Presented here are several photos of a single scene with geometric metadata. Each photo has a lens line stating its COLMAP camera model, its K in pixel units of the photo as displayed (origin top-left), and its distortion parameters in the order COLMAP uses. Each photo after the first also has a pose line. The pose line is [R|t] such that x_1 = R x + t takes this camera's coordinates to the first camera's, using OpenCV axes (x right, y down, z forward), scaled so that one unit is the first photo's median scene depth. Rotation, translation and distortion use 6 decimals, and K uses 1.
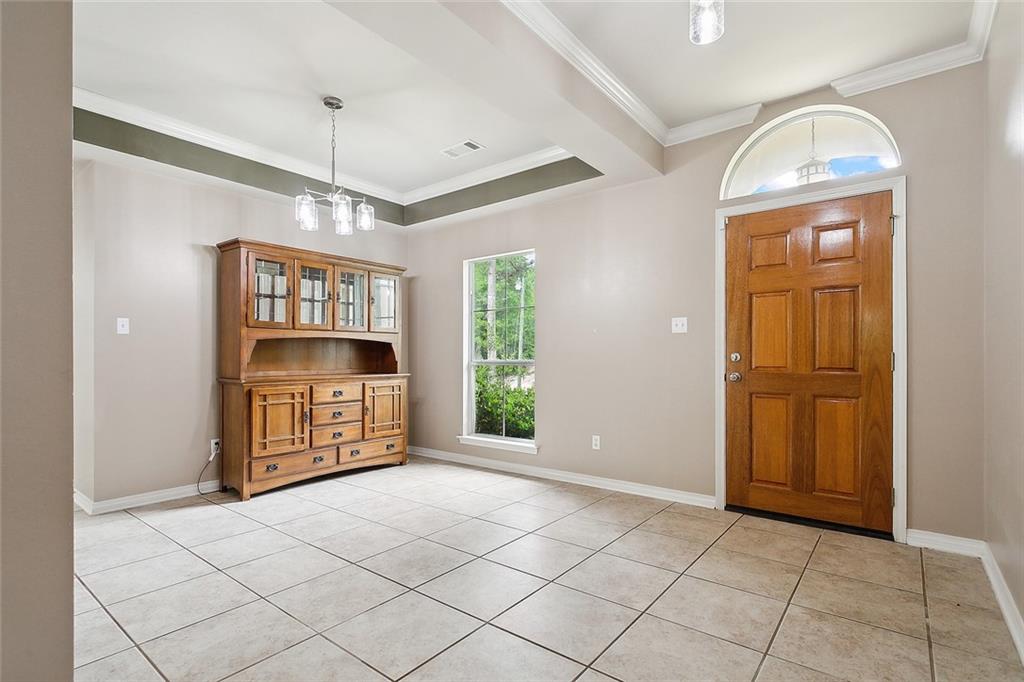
lens RADIAL K [[491.9, 0, 513.0], [0, 491.9, 355.8], [0, 0, 1]] dist [0.001620, 0.000398]
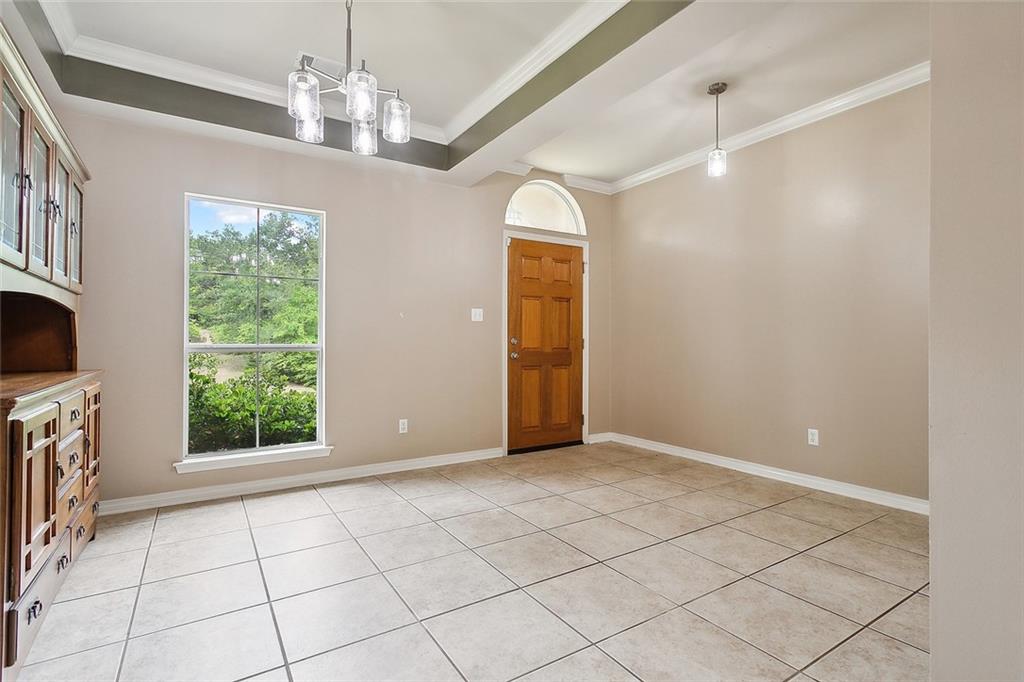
lens RADIAL K [[489.7, 0, 504.0], [0, 489.7, 339.0], [0, 0, 1]] dist [0.001833, 0.000673]
pose [[0.337100, 0.008389, 0.941431, -0.890536], [-0.001555, 0.999964, -0.008354, 0.008678], [-0.941468, 0.001352, 0.337101, 0.598806]]
